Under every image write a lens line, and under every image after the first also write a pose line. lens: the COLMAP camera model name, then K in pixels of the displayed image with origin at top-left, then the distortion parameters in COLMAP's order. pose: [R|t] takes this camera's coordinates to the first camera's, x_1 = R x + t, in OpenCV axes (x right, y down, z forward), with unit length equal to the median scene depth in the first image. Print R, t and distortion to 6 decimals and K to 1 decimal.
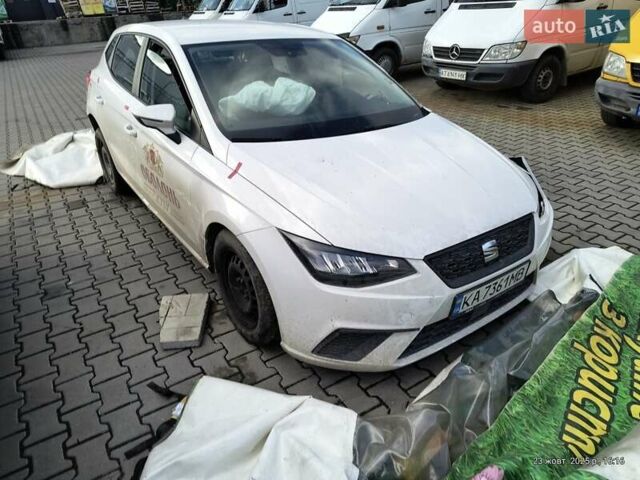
lens RADIAL K [[454.3, 0, 320.0], [0, 454.3, 240.0], [0, 0, 1]] dist [-0.001101, -0.000749]
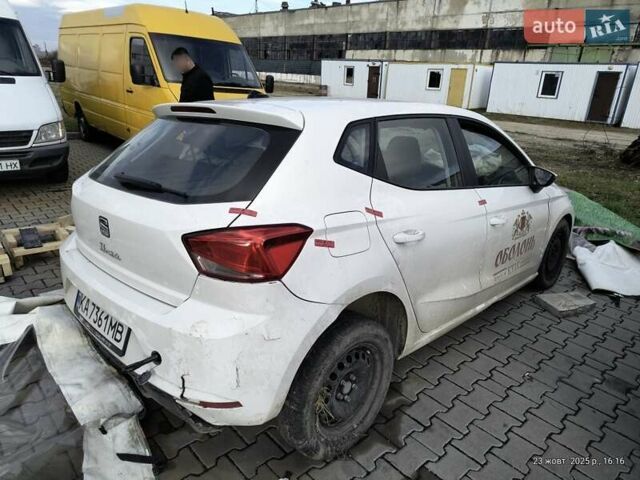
lens RADIAL K [[454.3, 0, 320.0], [0, 454.3, 240.0], [0, 0, 1]] dist [-0.001101, -0.000749]
pose [[-0.184267, -0.293827, 0.937929, -1.164031], [0.419811, 0.839316, 0.345410, -0.652166], [-0.888710, 0.457400, -0.031306, 1.335039]]
